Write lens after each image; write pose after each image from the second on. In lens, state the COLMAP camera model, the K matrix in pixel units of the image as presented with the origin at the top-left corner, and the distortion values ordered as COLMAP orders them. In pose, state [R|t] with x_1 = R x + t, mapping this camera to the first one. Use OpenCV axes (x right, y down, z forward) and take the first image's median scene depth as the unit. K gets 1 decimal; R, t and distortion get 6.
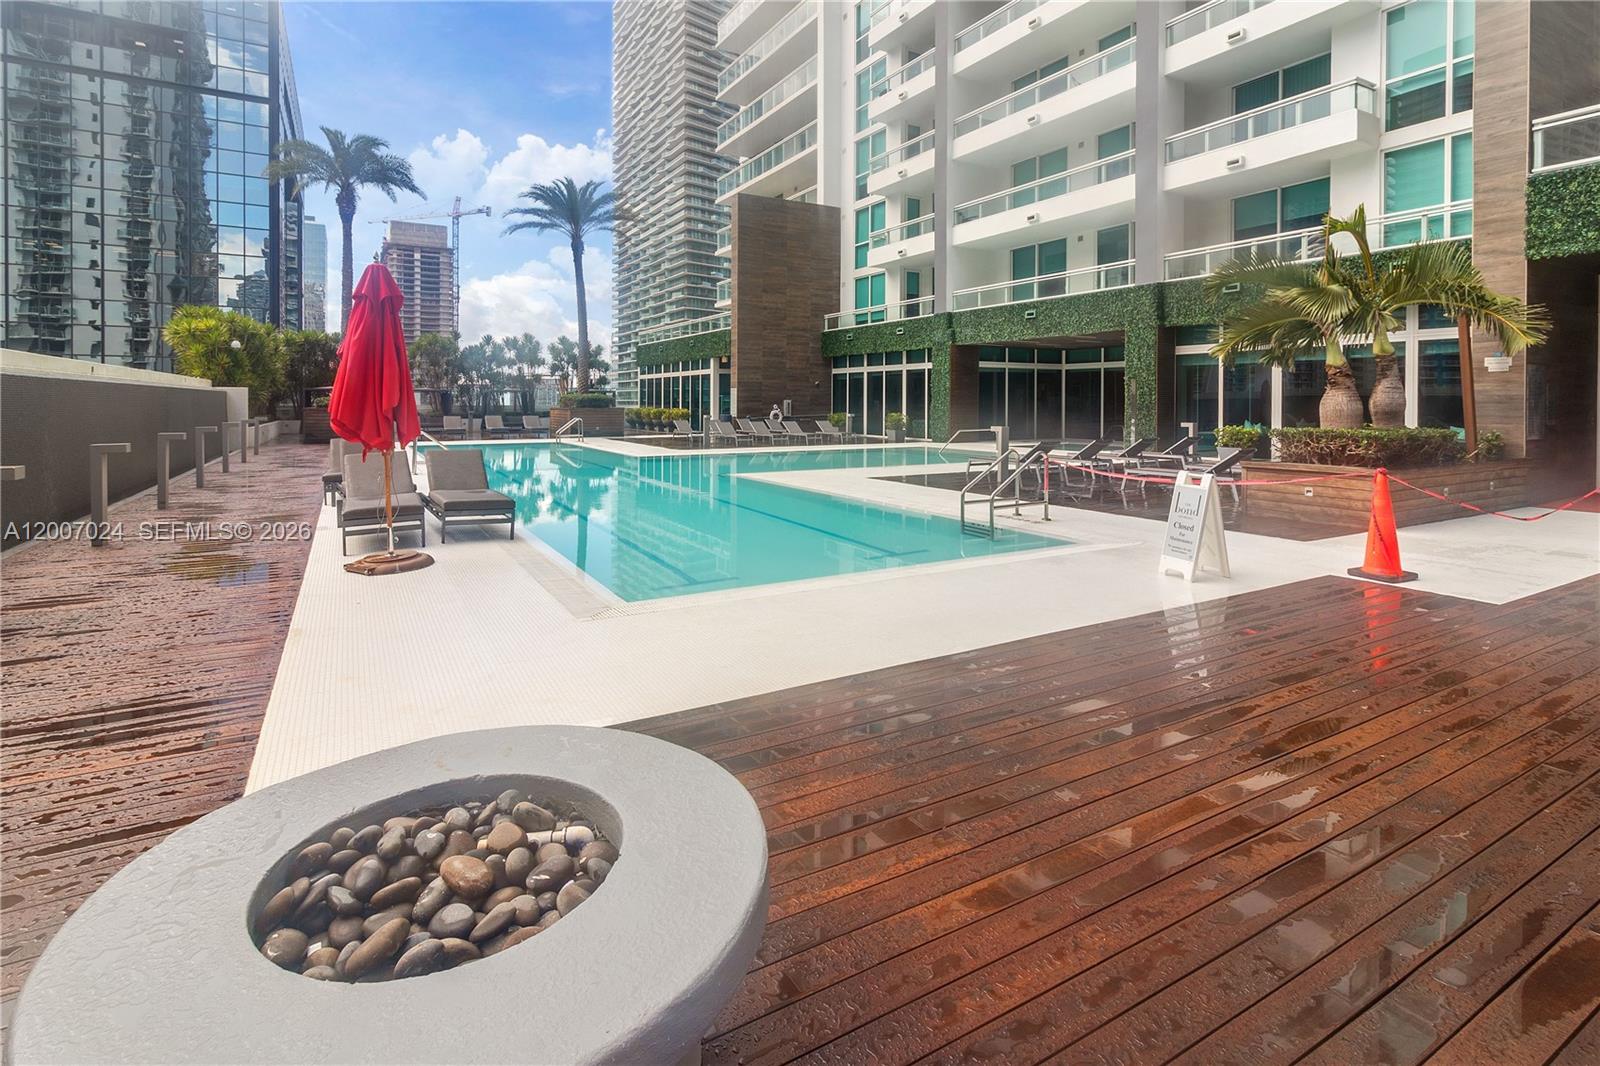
lens RADIAL K [[755.9, 0, 803.5], [0, 755.9, 411.4], [0, 0, 1]] dist [-0.004533, 0.003531]
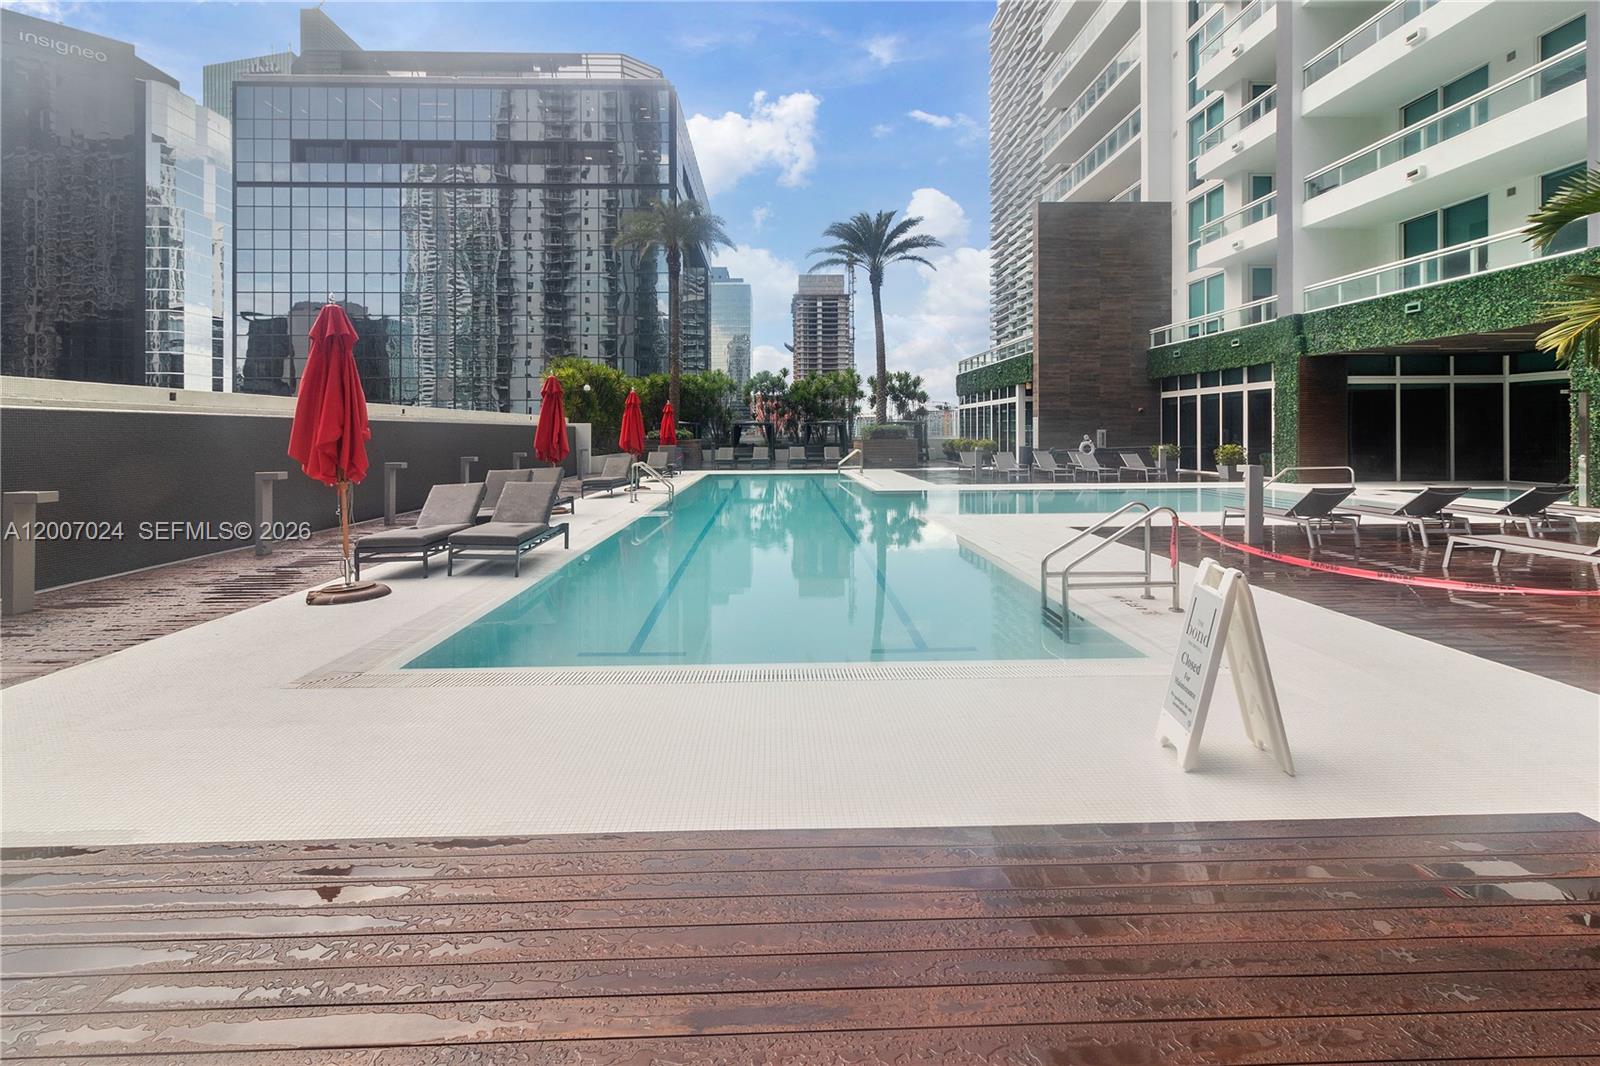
lens RADIAL K [[755.9, 0, 807.7], [0, 755.9, 432.5], [0, 0, 1]] dist [-0.004533, 0.003531]
pose [[0.882020, -0.006568, -0.471165, 0.093537], [0.000618, 0.999918, -0.012783, -0.000569], [0.471211, 0.010984, 0.881952, 0.070598]]
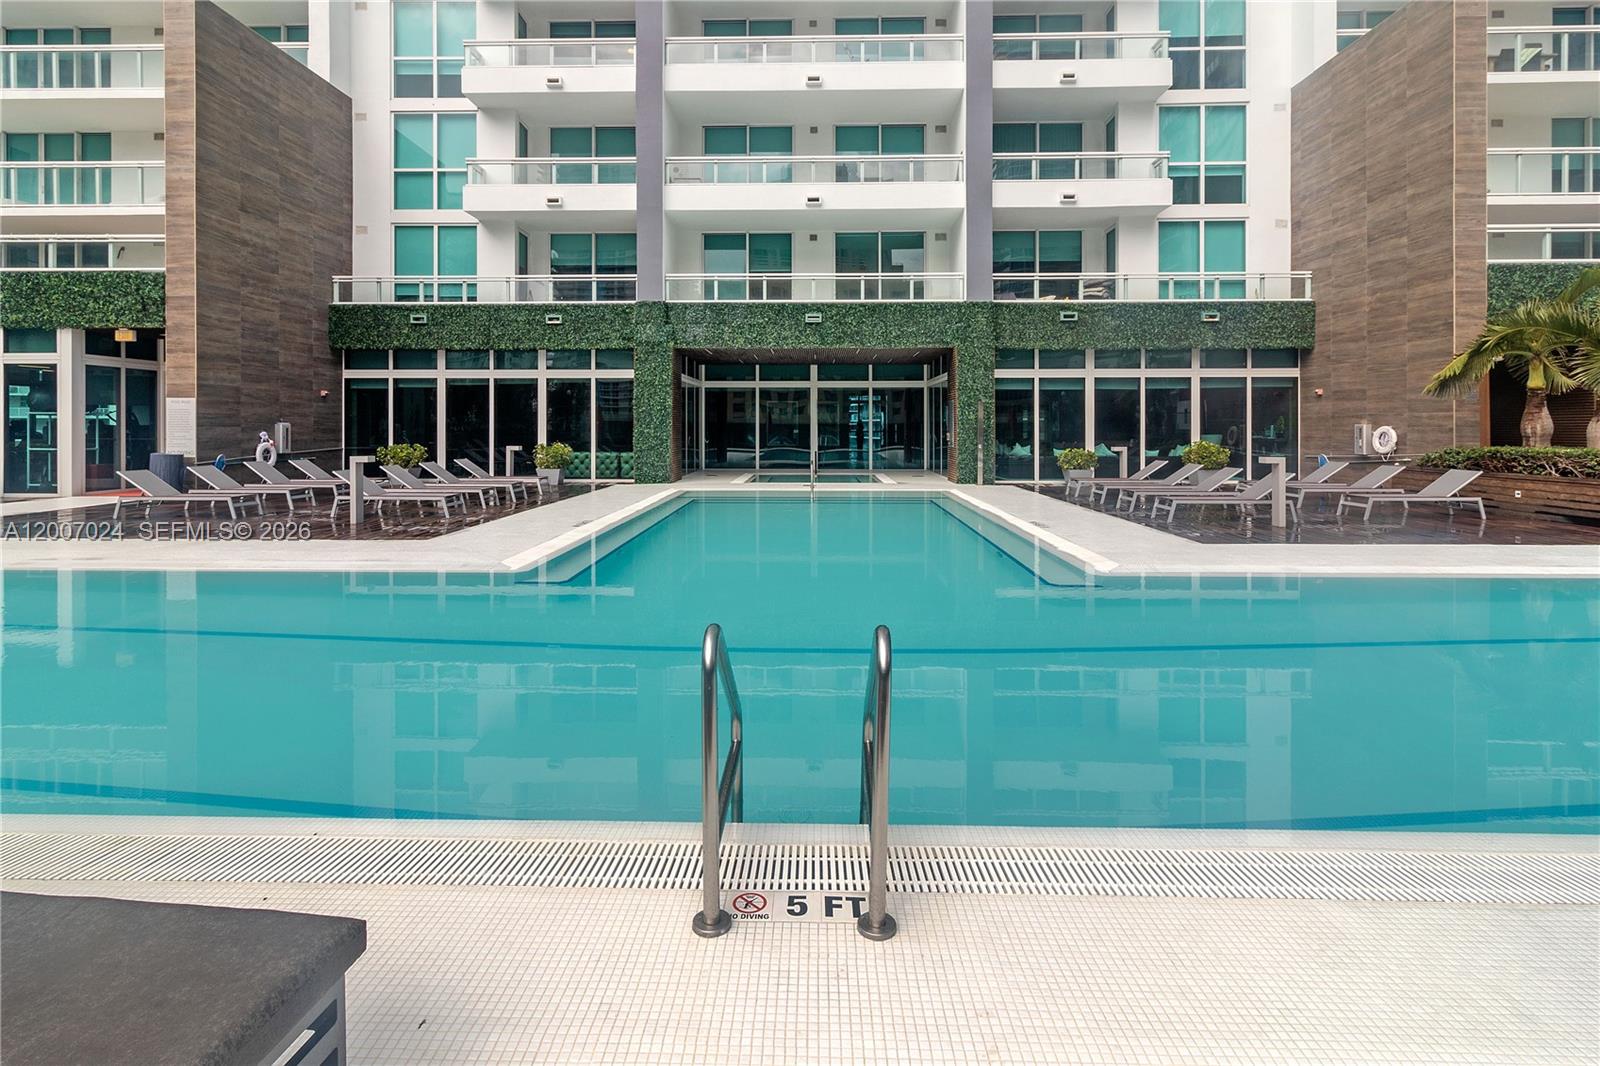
lens RADIAL K [[755.9, 0, 814.9], [0, 755.9, 436.3], [0, 0, 1]] dist [-0.004533, 0.003531]
pose [[0.536738, -0.007781, 0.843713, -0.278452], [0.010710, 0.999940, 0.002408, -0.002730], [-0.843681, 0.007744, 0.536789, 0.407197]]
